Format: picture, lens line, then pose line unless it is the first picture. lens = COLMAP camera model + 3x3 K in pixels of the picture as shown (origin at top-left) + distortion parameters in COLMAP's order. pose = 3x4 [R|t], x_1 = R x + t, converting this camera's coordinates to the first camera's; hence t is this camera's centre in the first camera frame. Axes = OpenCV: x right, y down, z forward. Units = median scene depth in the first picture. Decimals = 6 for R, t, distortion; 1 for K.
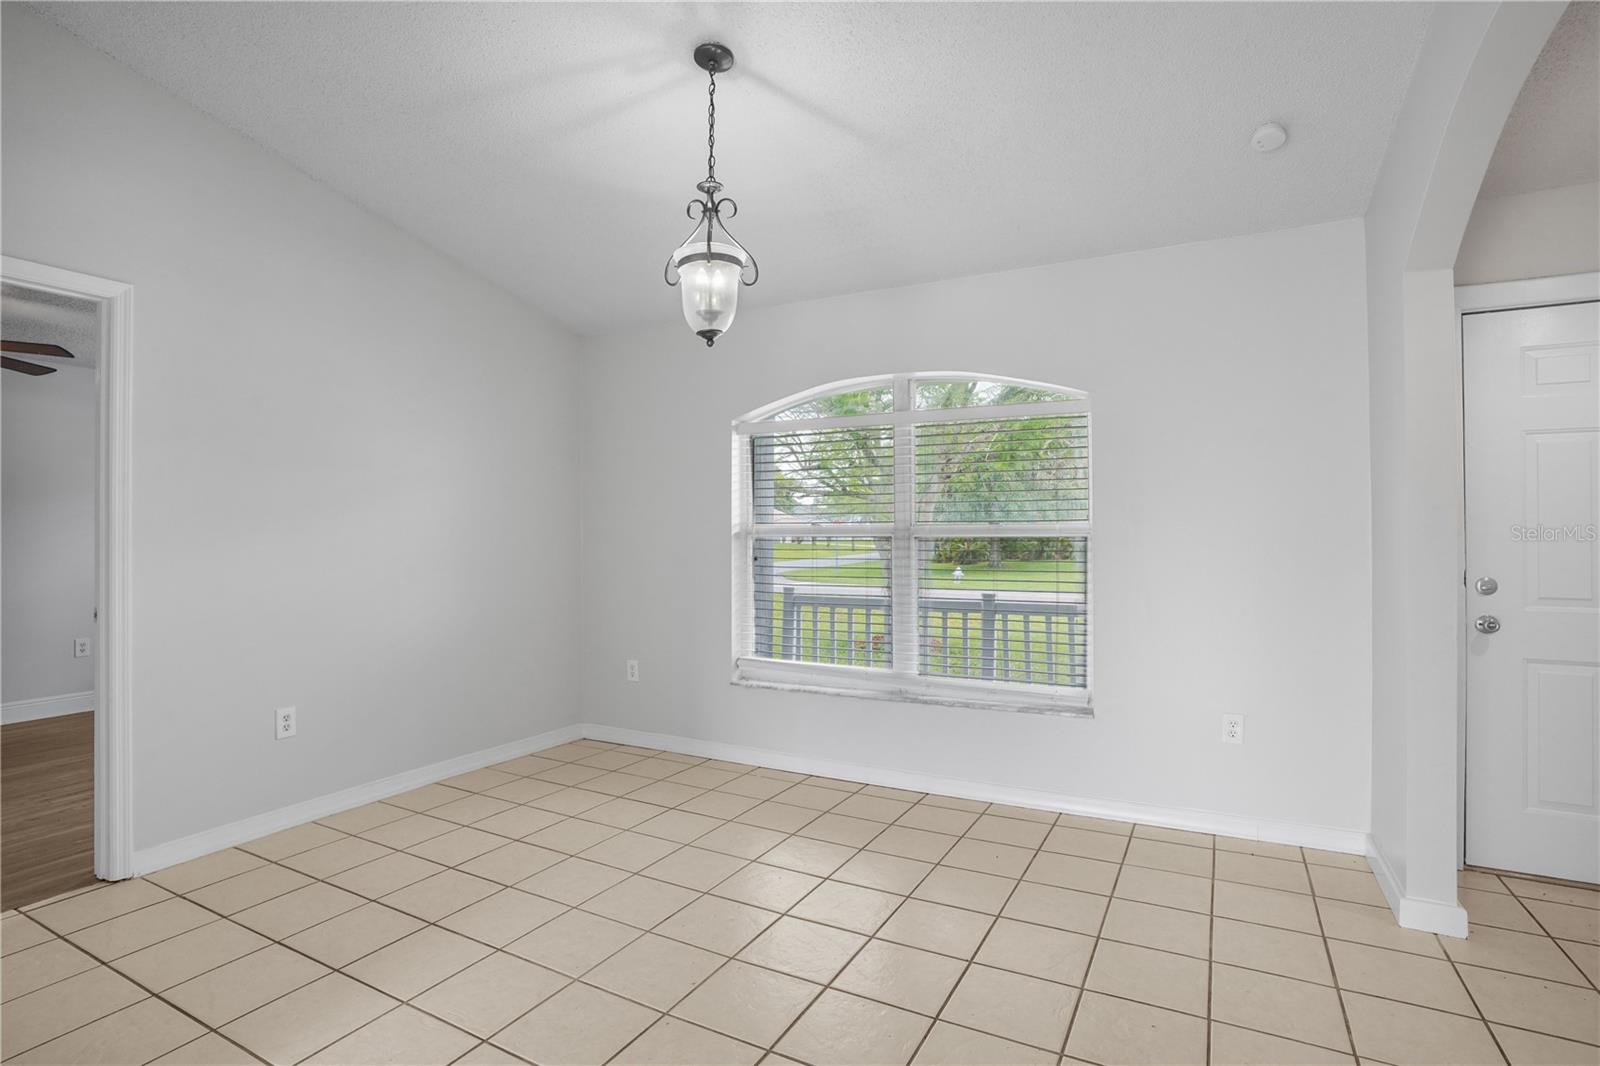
lens RADIAL K [[782.7, 0, 792.7], [0, 782.7, 526.9], [0, 0, 1]] dist [-0.047300, 0.008105]
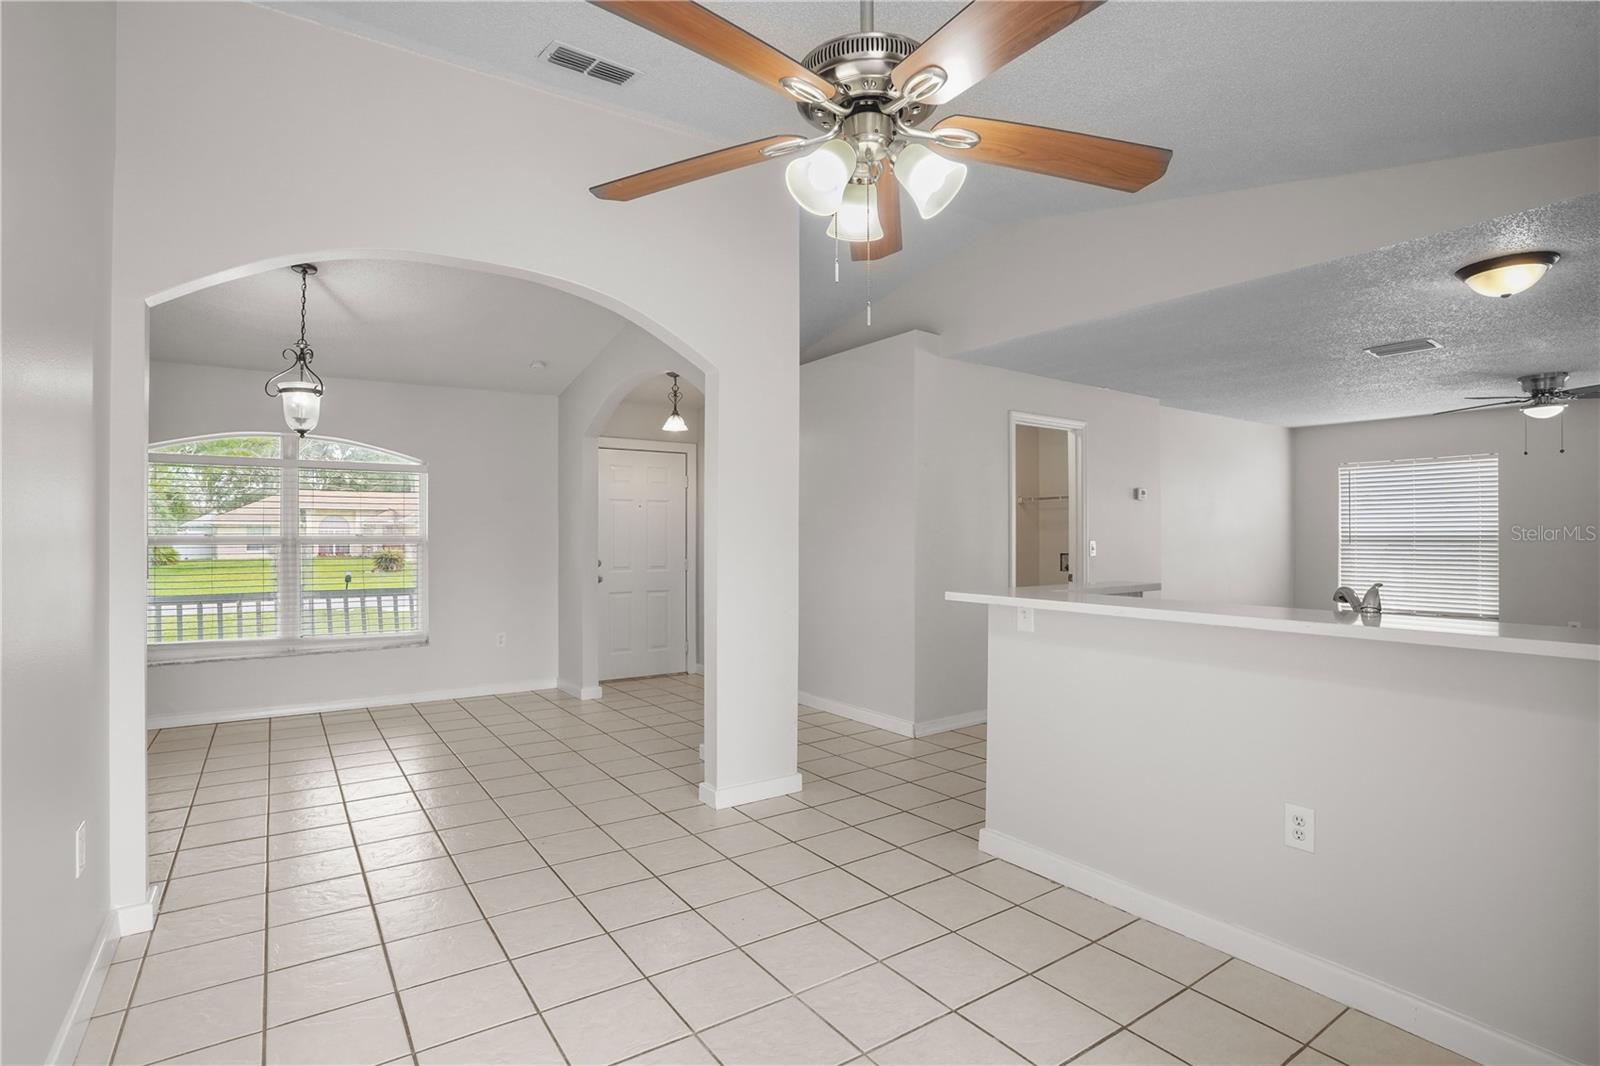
lens RADIAL K [[782.7, 0, 794.3], [0, 782.7, 530.6], [0, 0, 1]] dist [-0.047300, 0.008105]
pose [[0.432664, -0.001518, 0.901554, -1.138282], [-0.011191, 0.999912, 0.007055, -0.054058], [-0.901486, -0.013142, 0.432609, -0.690759]]
